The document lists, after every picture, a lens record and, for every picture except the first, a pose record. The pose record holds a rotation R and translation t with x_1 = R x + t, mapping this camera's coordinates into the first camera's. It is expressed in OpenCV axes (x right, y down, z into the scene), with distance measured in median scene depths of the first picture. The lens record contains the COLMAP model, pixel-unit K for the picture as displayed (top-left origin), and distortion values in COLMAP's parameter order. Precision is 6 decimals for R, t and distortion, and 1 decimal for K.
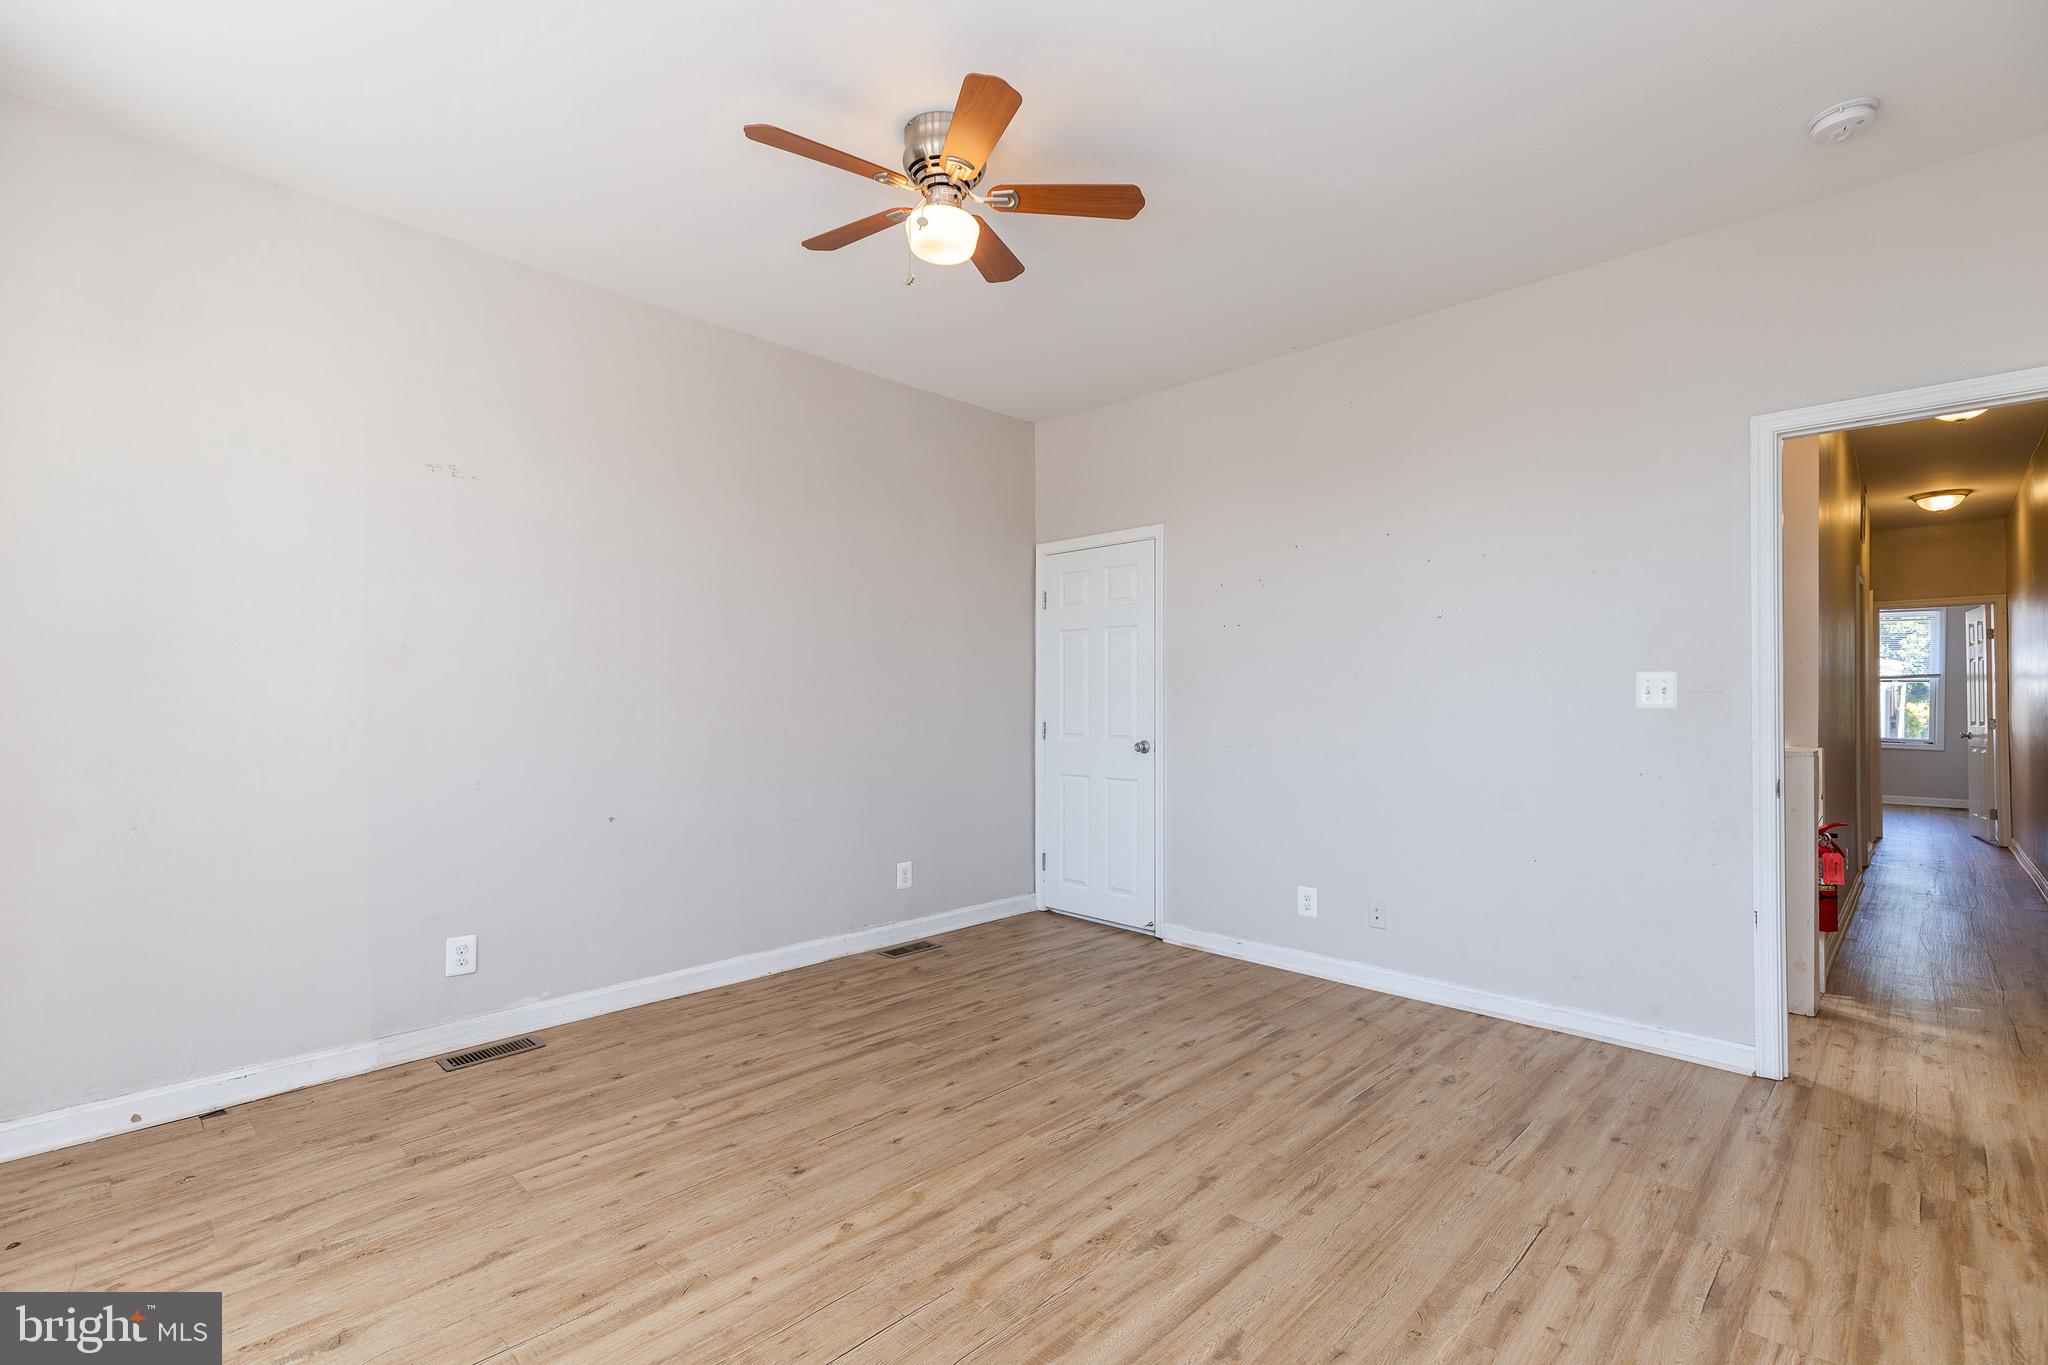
lens RADIAL K [[921.9, 0, 1034.0], [0, 921.9, 690.6], [0, 0, 1]] dist [0.014154, -0.003116]
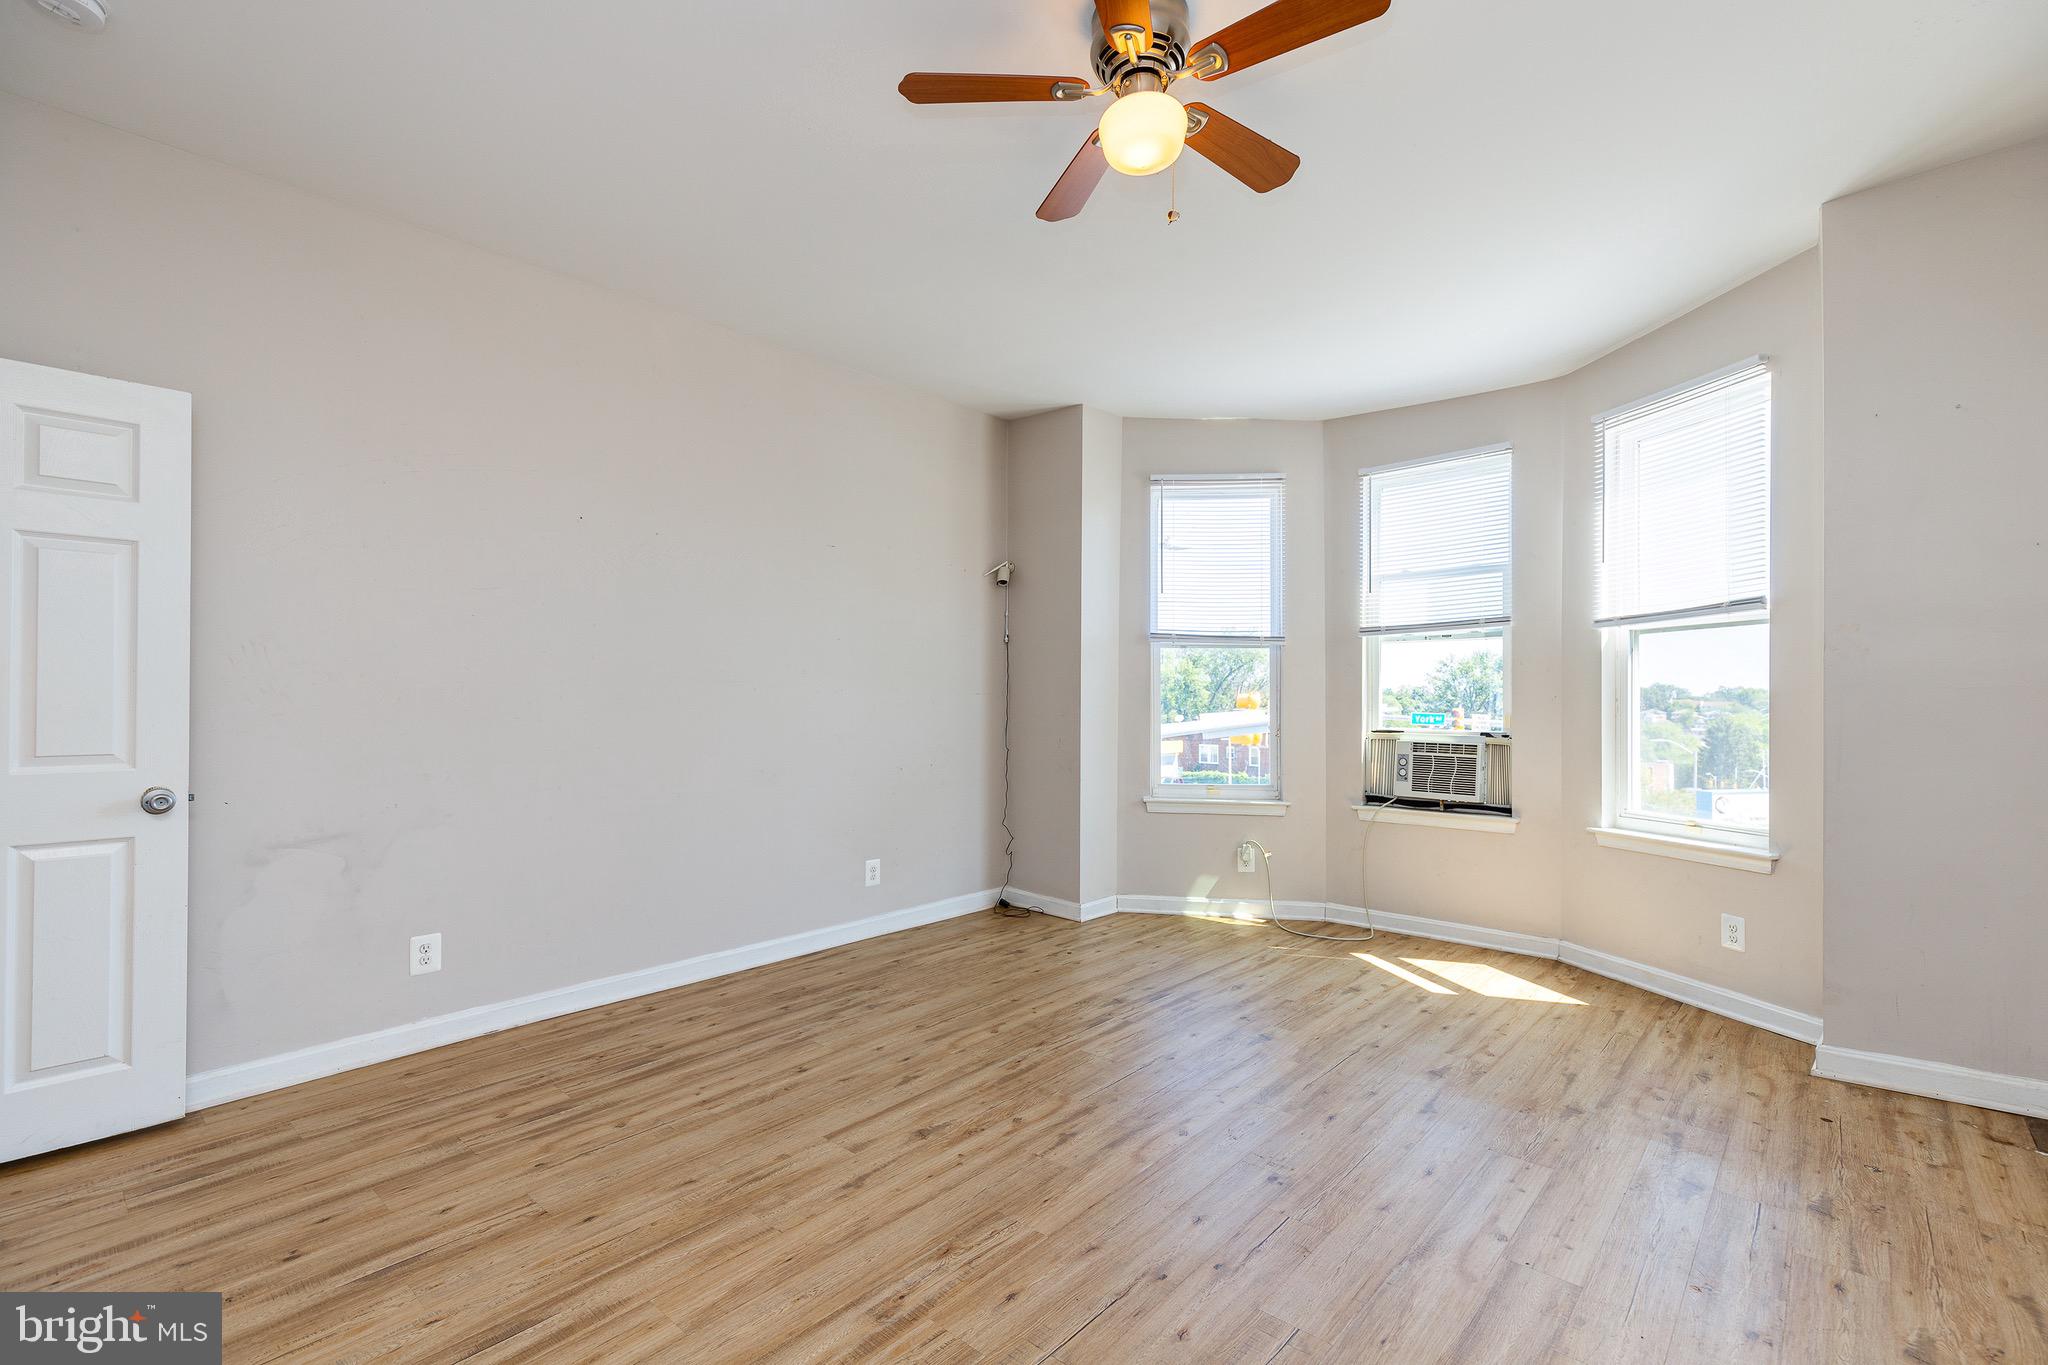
lens RADIAL K [[921.9, 0, 1034.0], [0, 921.9, 690.6], [0, 0, 1]] dist [0.014154, -0.003116]
pose [[-0.999160, 0.000870, -0.040980, 0.031457], [0.001616, 0.999834, -0.018169, 0.020275], [0.040957, -0.018220, -0.998995, 1.715787]]
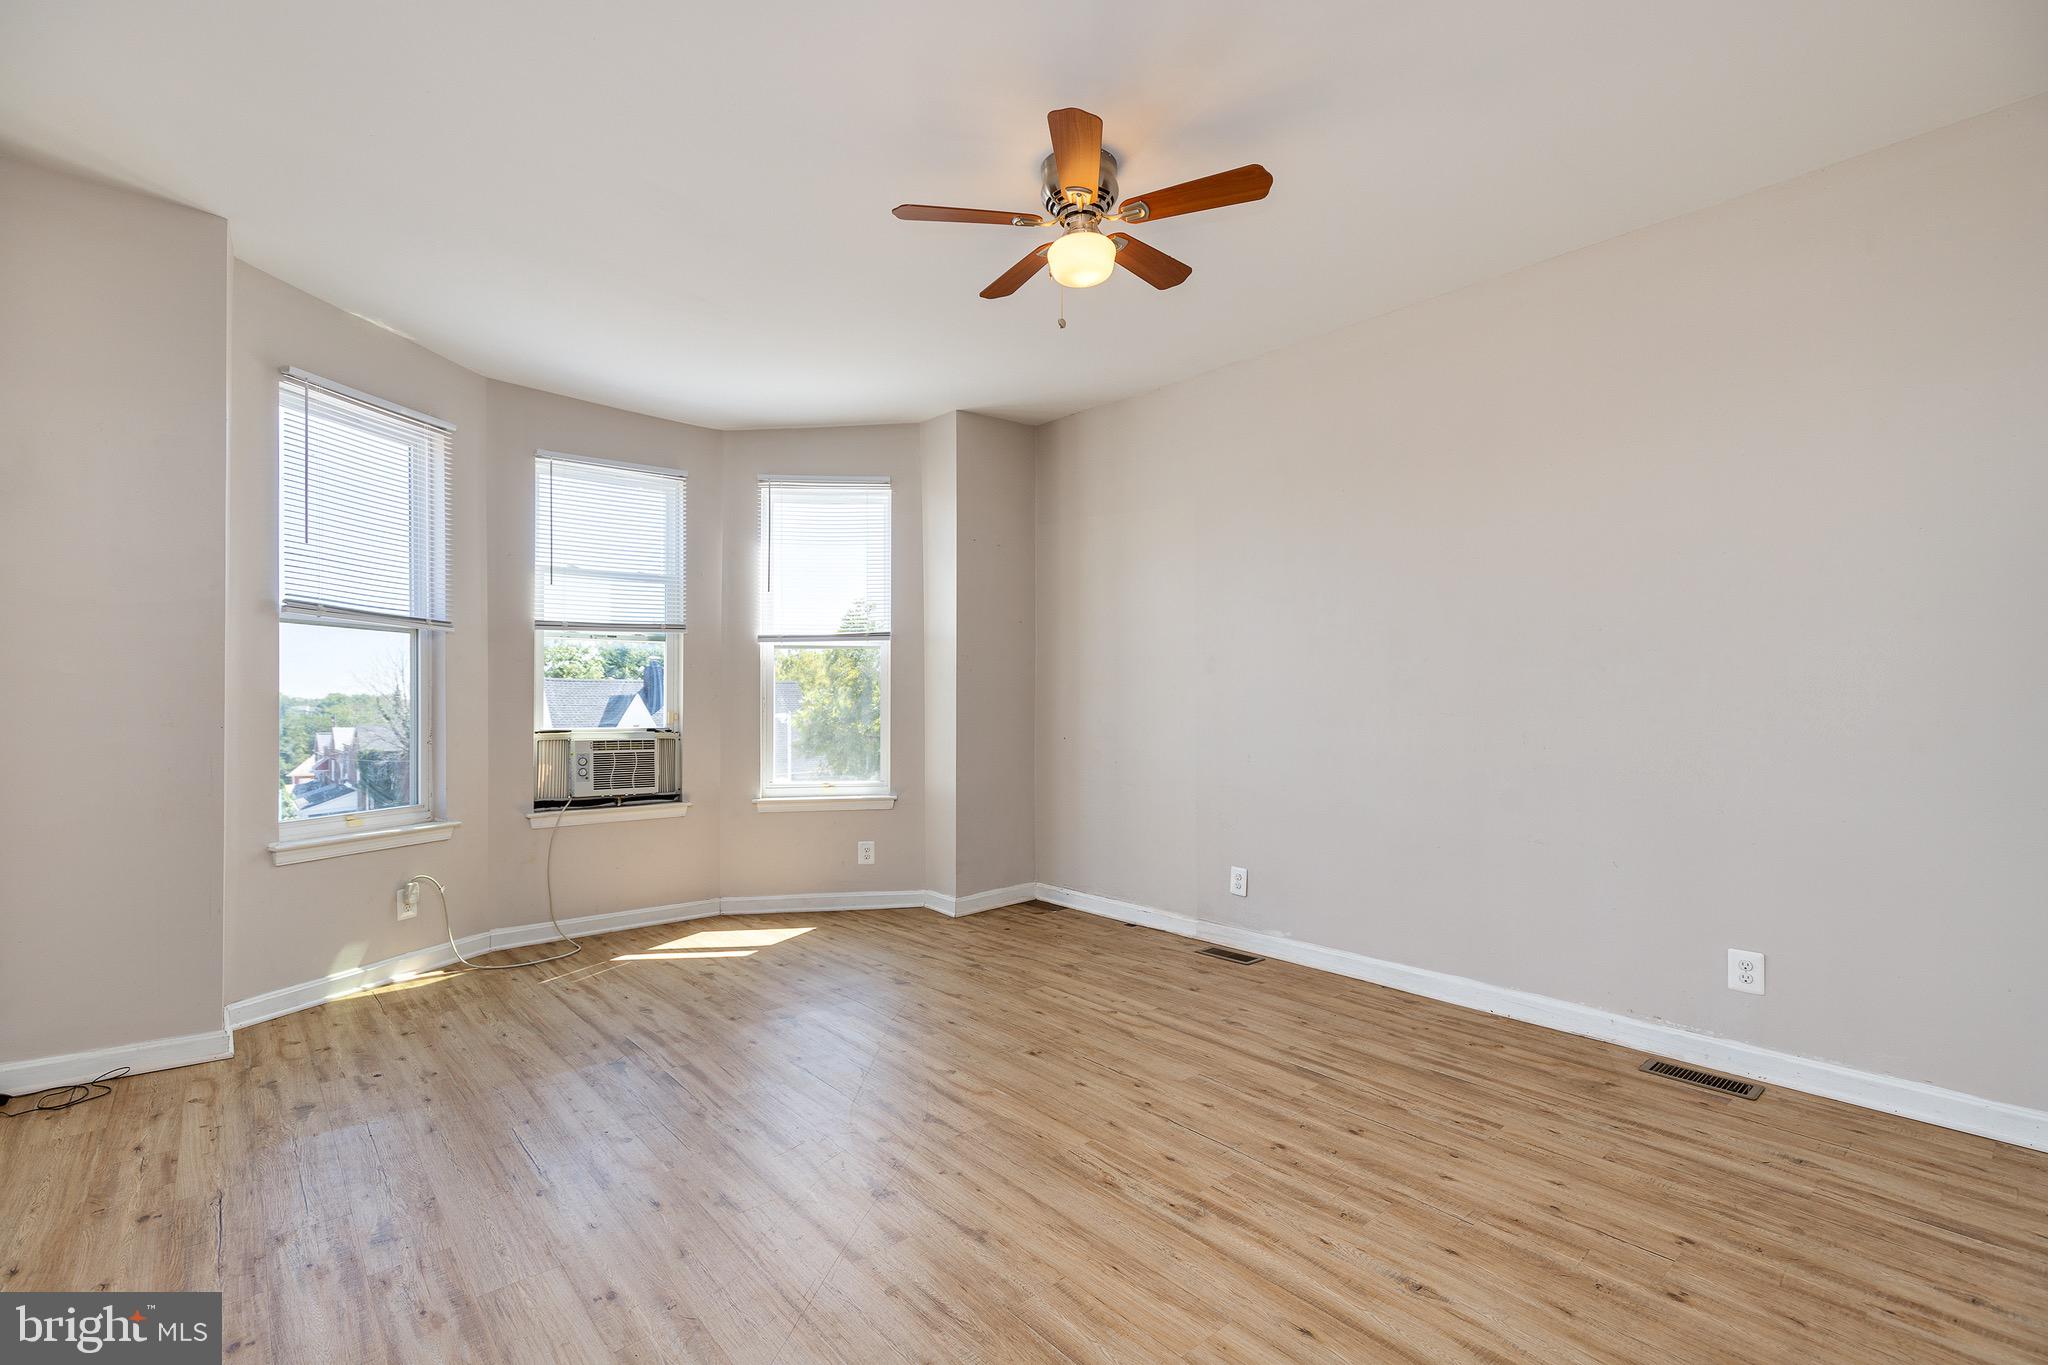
lens RADIAL K [[921.9, 0, 1034.0], [0, 921.9, 690.6], [0, 0, 1]] dist [0.014154, -0.003116]
pose [[-0.086968, -0.008073, -0.996178, 0.915035], [0.009778, 0.999912, -0.008957, 0.015596], [0.996163, -0.010520, -0.086882, 0.974629]]
